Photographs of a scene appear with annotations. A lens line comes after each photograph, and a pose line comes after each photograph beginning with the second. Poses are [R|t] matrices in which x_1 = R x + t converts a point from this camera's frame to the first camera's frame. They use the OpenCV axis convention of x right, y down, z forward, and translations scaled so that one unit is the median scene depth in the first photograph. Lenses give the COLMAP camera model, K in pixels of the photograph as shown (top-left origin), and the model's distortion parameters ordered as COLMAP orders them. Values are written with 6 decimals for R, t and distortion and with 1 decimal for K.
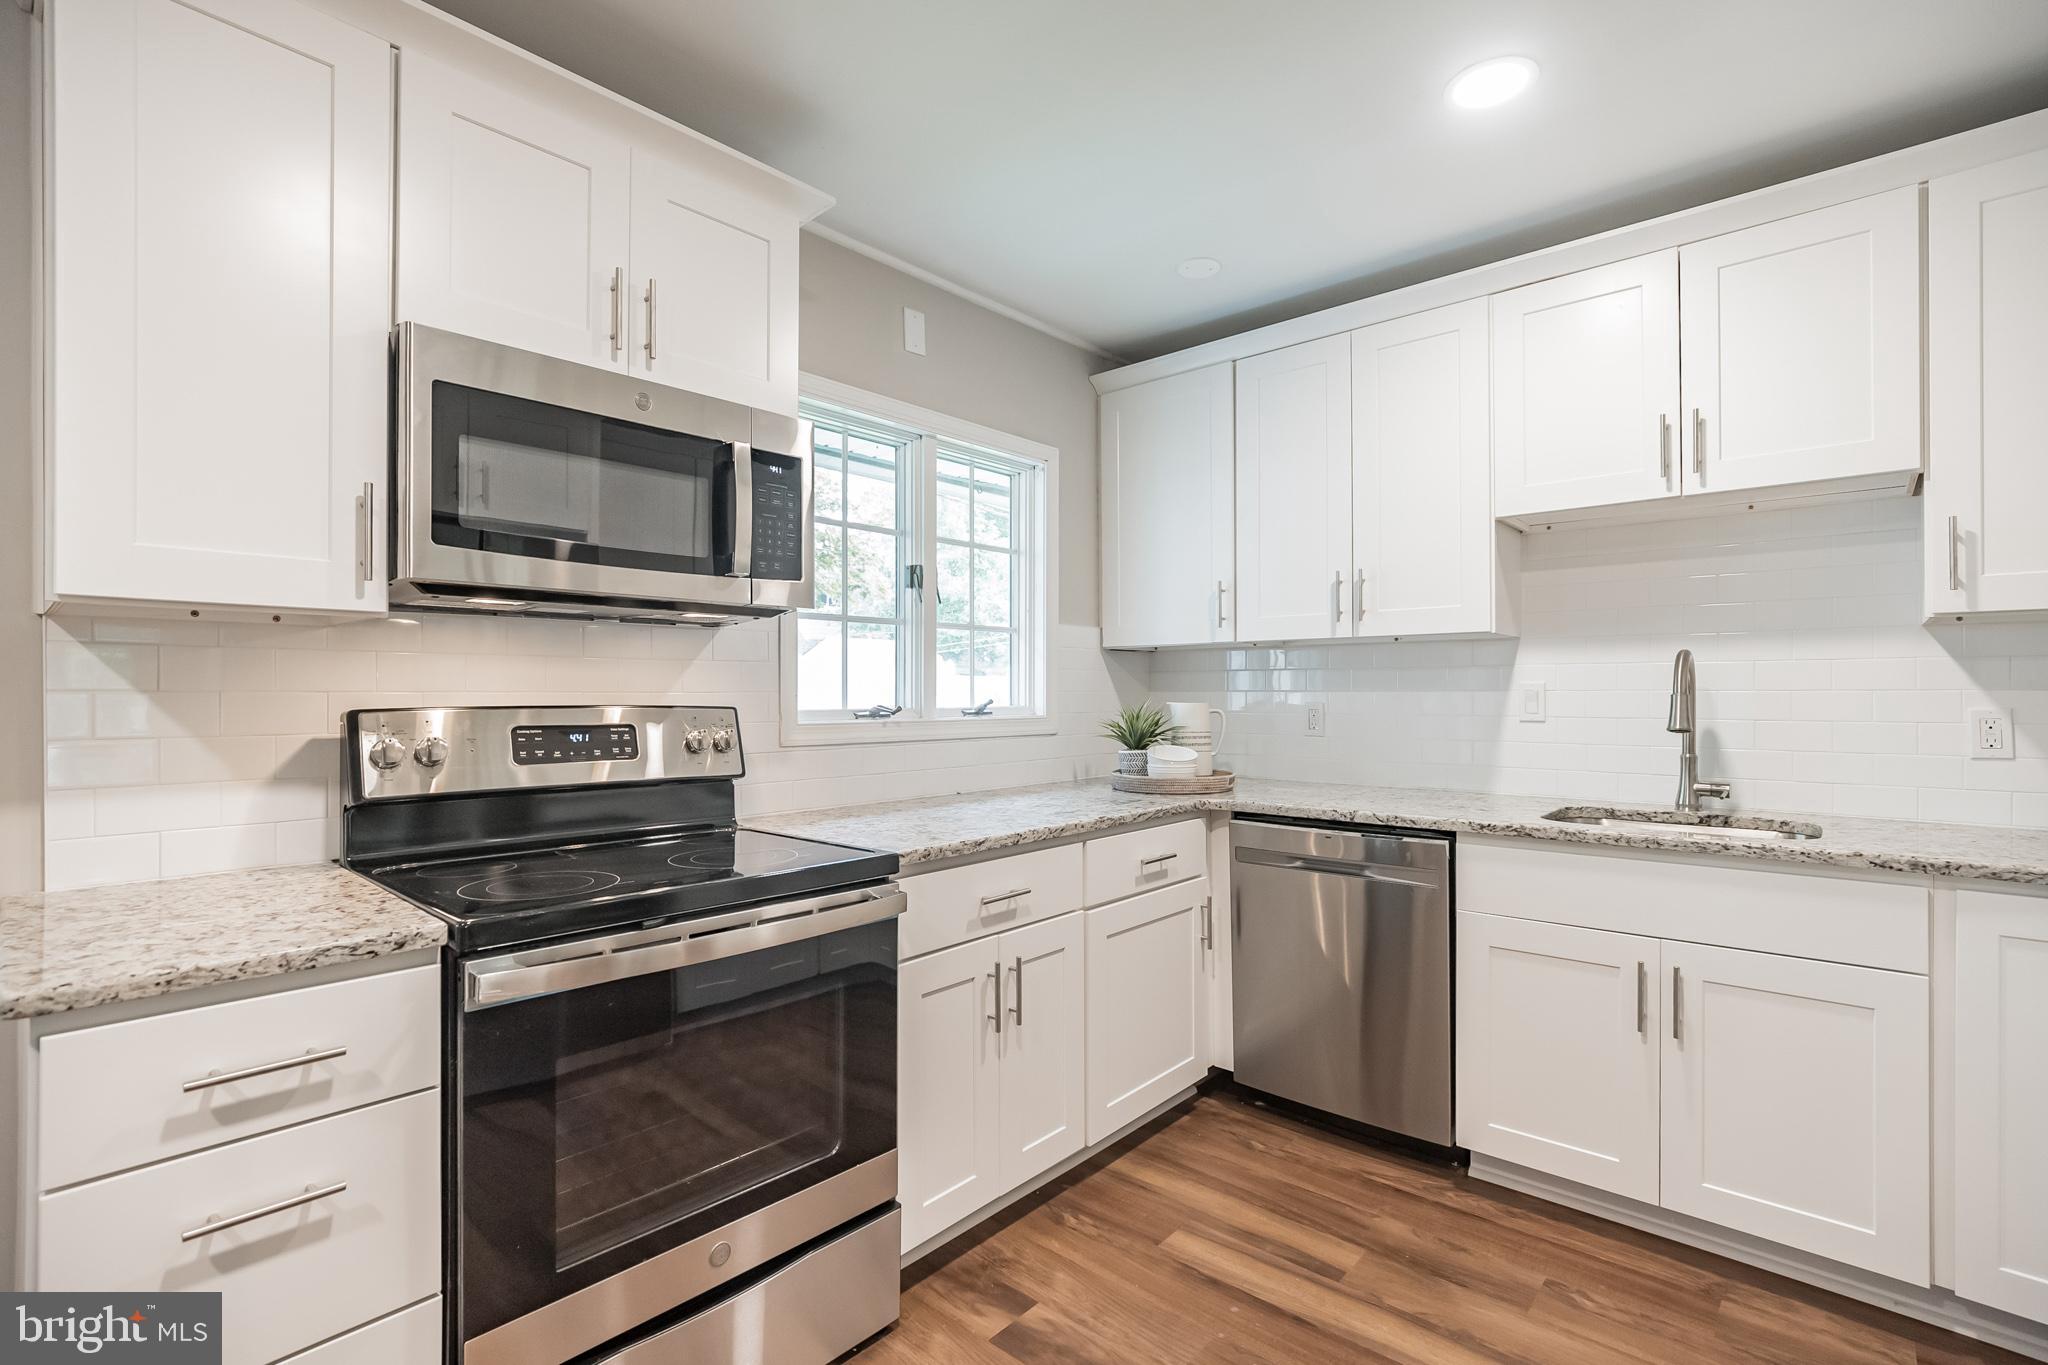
lens RADIAL K [[936.9, 0, 1018.7], [0, 936.9, 692.9], [0, 0, 1]] dist [-0.013260, 0.003959]
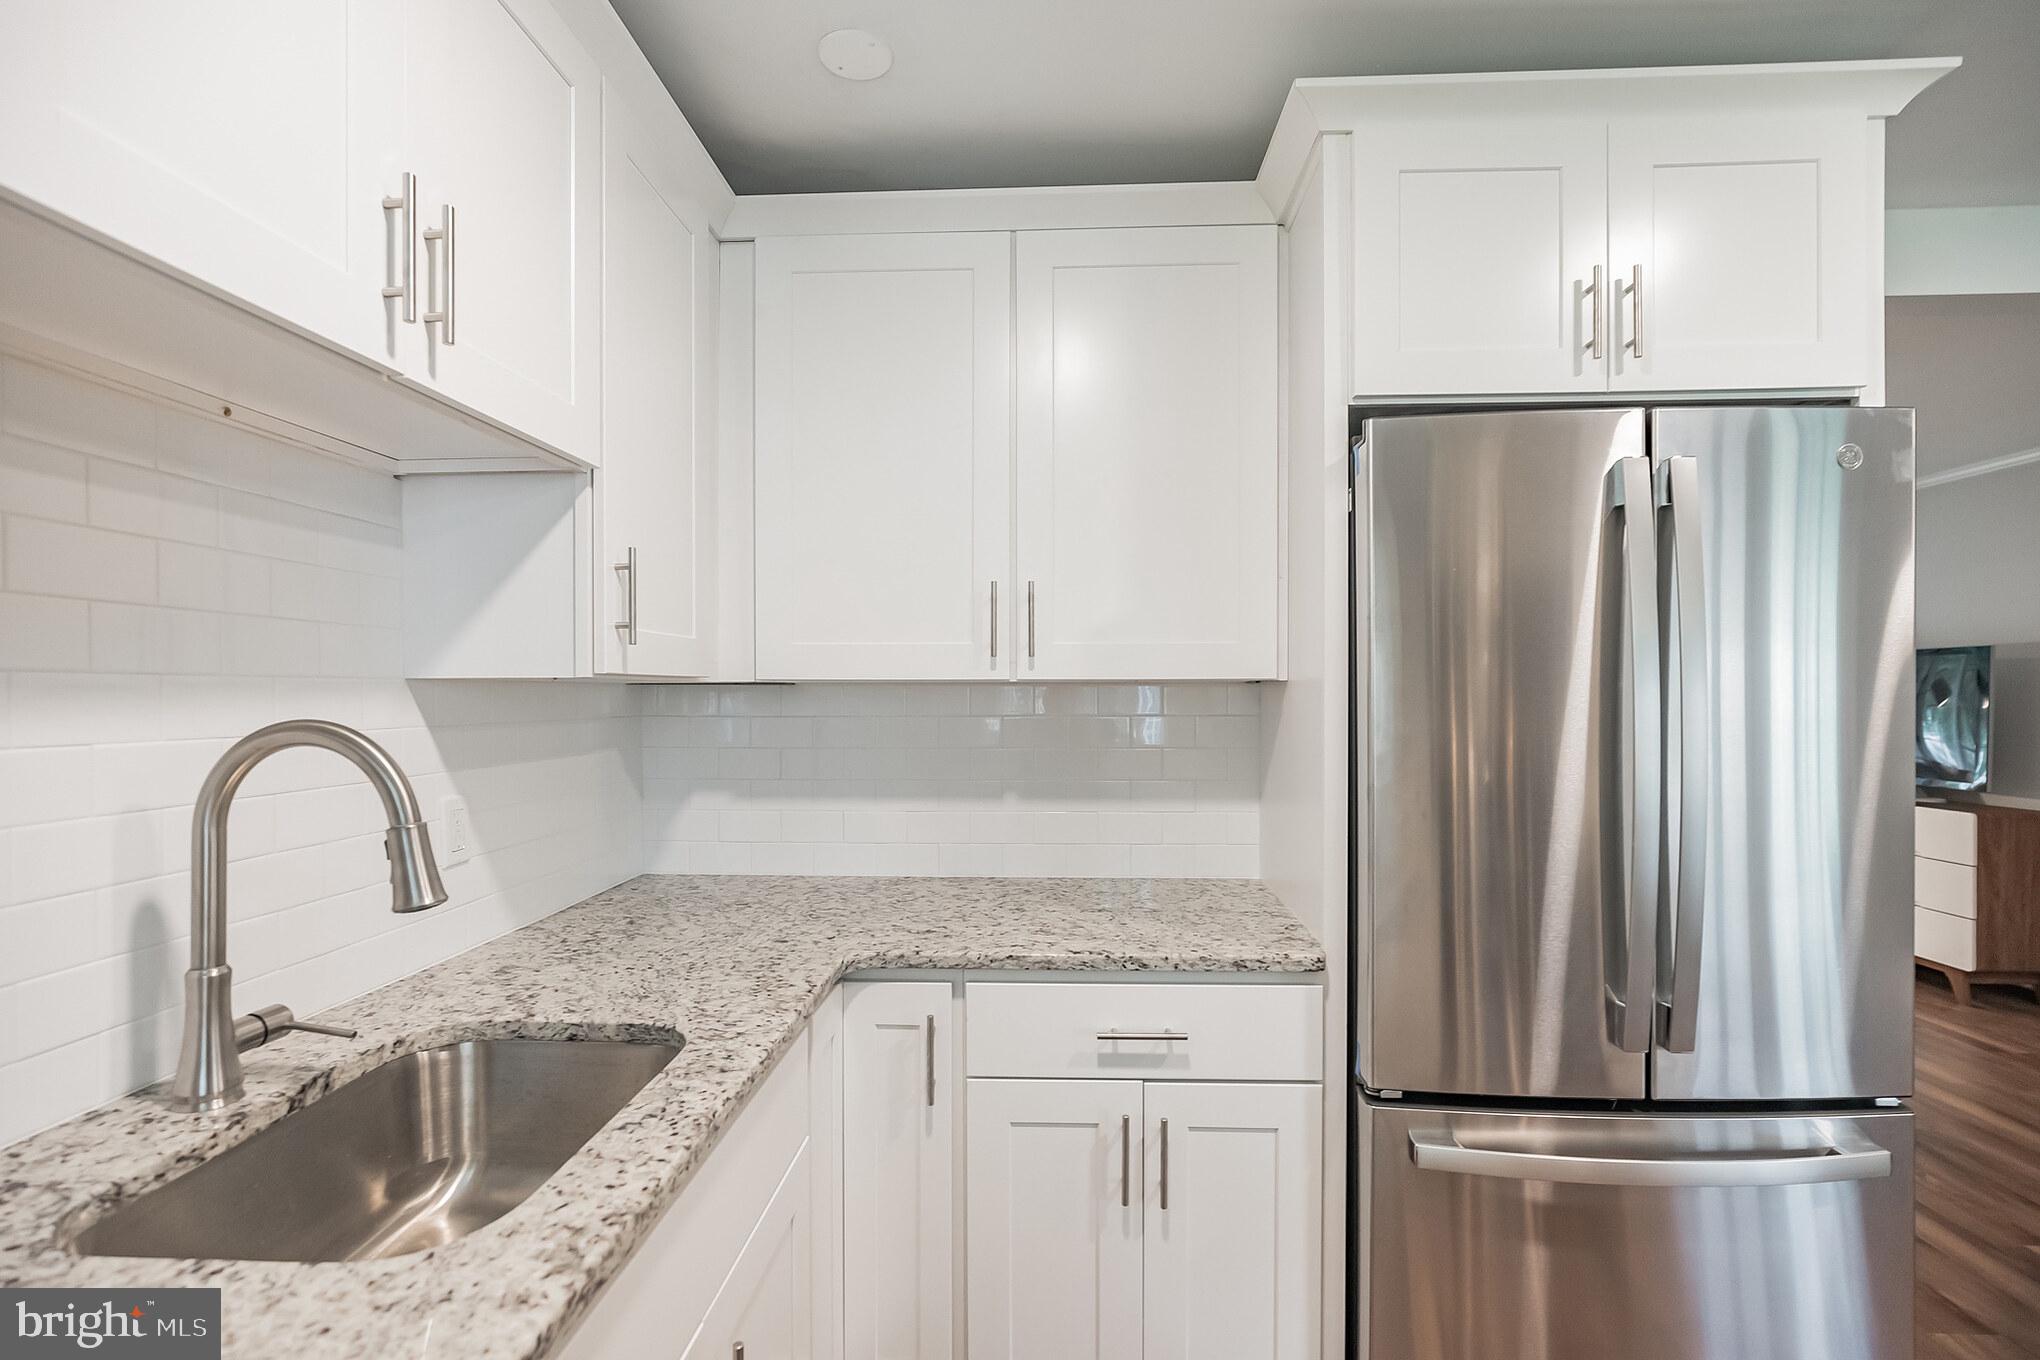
lens RADIAL K [[942.6, 0, 1018.3], [0, 942.6, 696.6], [0, 0, 1]] dist [-0.008174, -0.000464]
pose [[0.636435, -0.008660, -0.771282, 0.511180], [0.001218, 0.999947, -0.010222, -0.052606], [0.771329, 0.005566, 0.636412, 0.420714]]
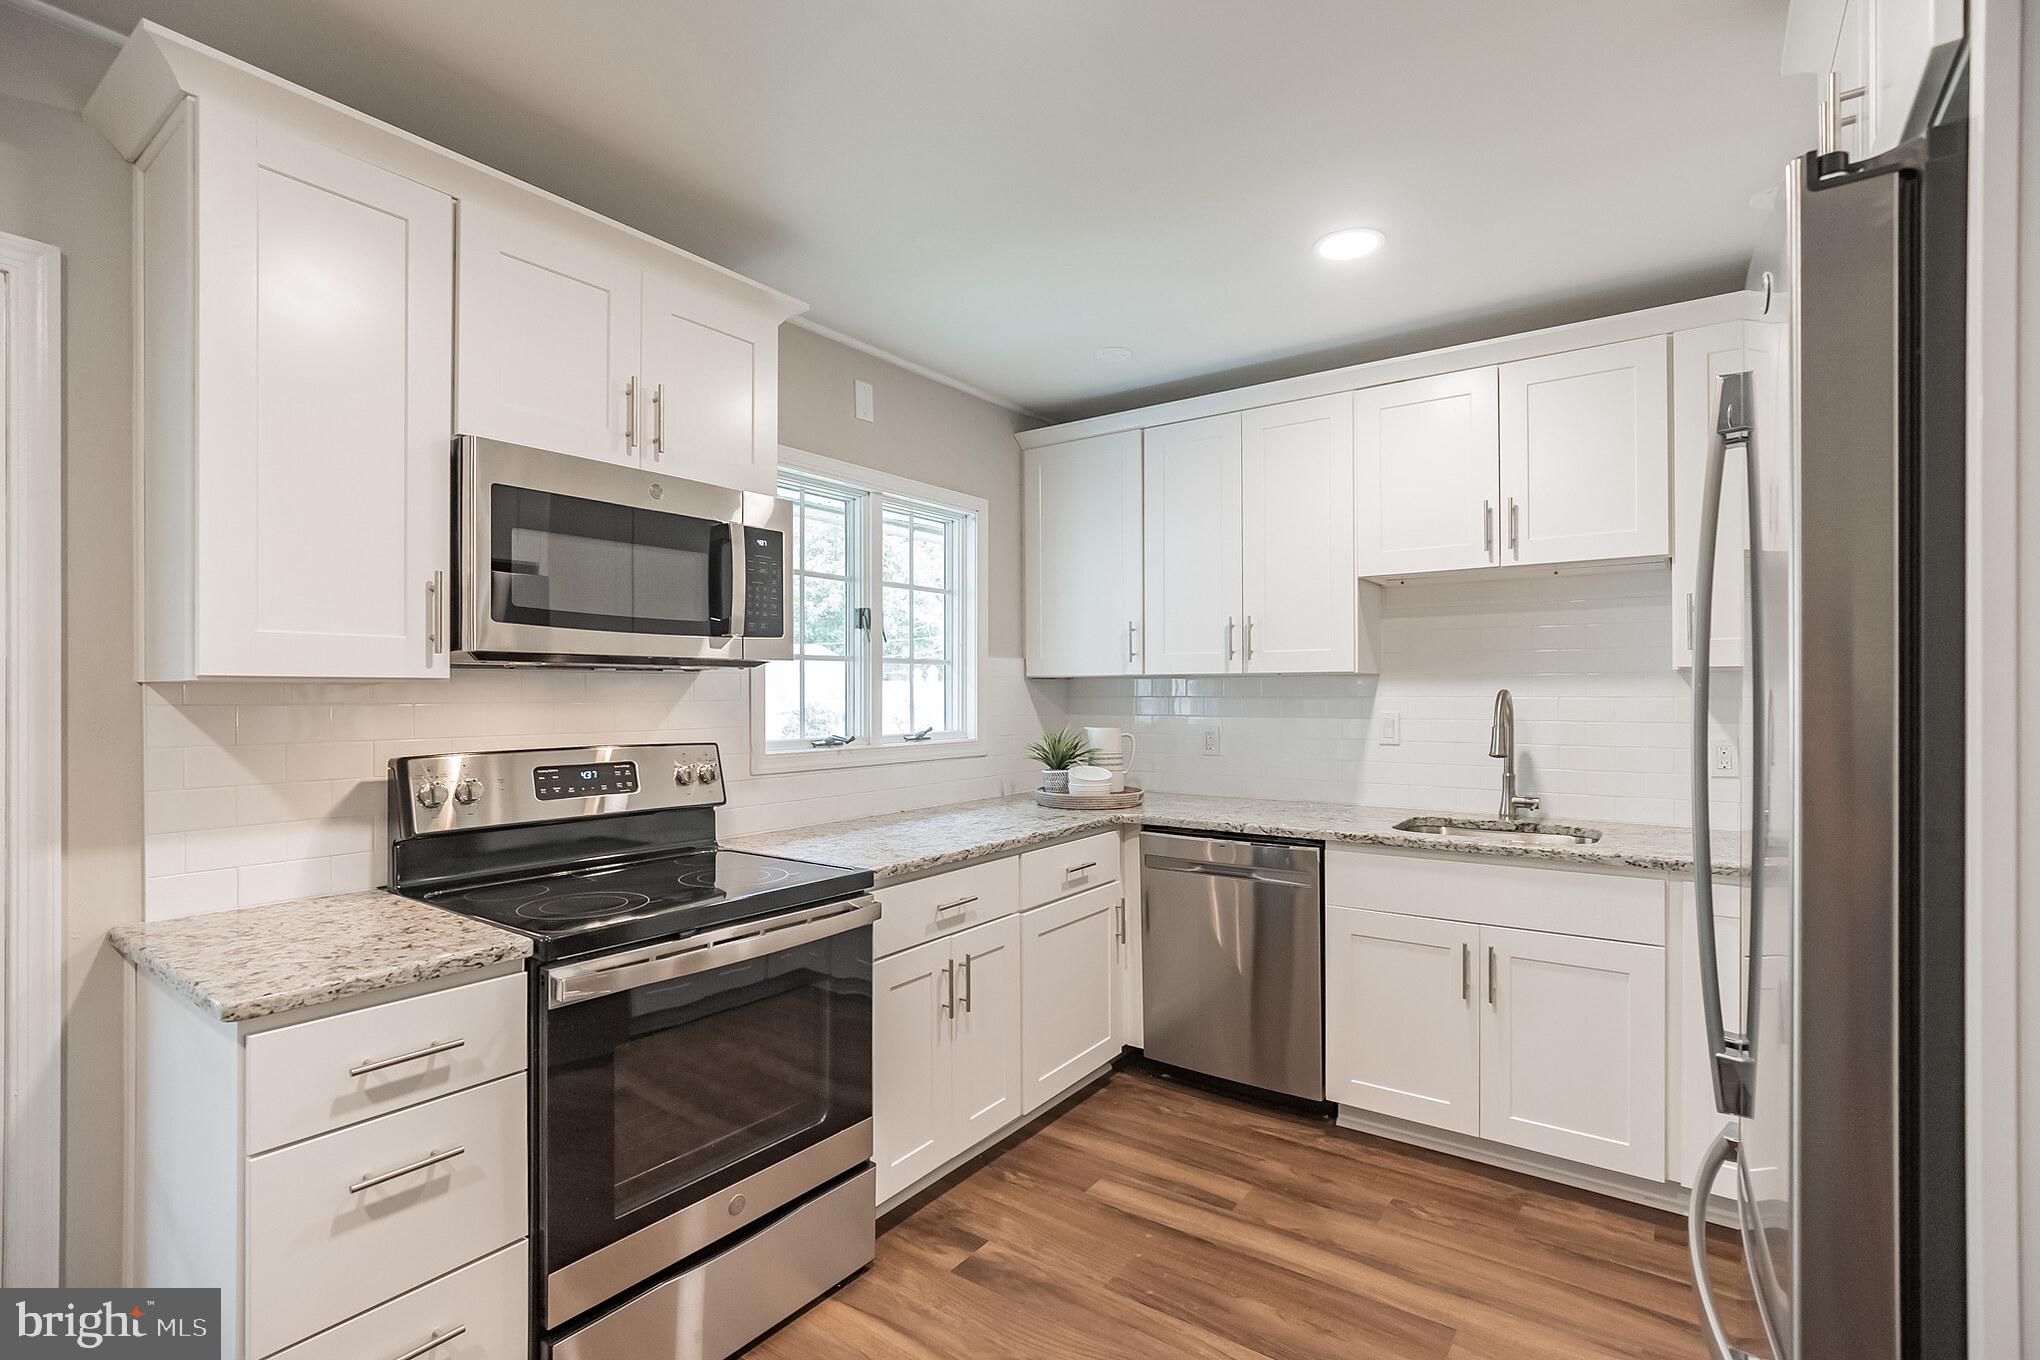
lens RADIAL K [[942.6, 0, 1019.8], [0, 942.6, 693.6], [0, 0, 1]] dist [-0.008174, -0.000464]
pose [[0.994351, -0.001351, 0.106137, -0.060067], [0.001223, 0.999998, 0.001274, -0.047994], [-0.106138, -0.001137, 0.994351, -0.187686]]
